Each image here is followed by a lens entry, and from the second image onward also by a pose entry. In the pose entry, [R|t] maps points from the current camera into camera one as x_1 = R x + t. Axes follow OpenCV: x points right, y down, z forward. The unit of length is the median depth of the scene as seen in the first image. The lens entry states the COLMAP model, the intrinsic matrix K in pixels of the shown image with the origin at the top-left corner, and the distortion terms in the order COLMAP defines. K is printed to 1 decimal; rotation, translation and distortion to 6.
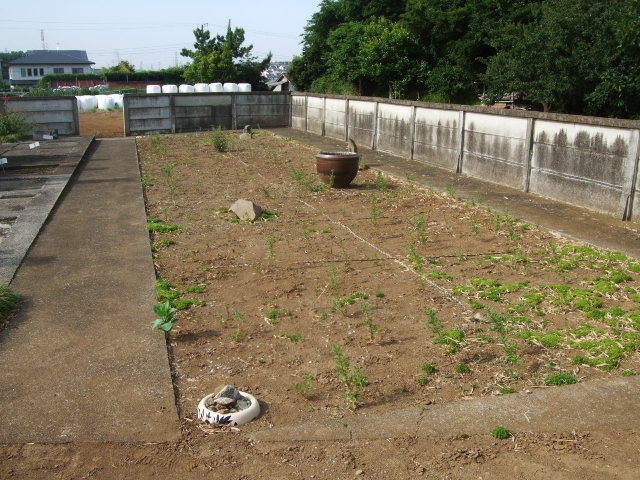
lens RADIAL K [[679.8, 0, 313.4], [0, 679.8, 243.4], [0, 0, 1]] dist [-0.156693, 0.193396]
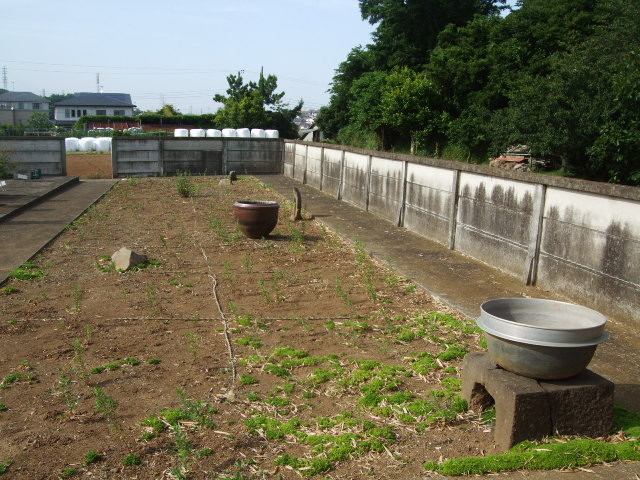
lens RADIAL K [[679.8, 0, 313.4], [0, 679.8, 243.4], [0, 0, 1]] dist [-0.156693, 0.193396]
pose [[0.997472, 0.034524, -0.062115, 0.154582], [-0.038733, 0.996941, -0.067881, -0.011874], [0.059581, 0.070115, 0.995758, 0.050568]]
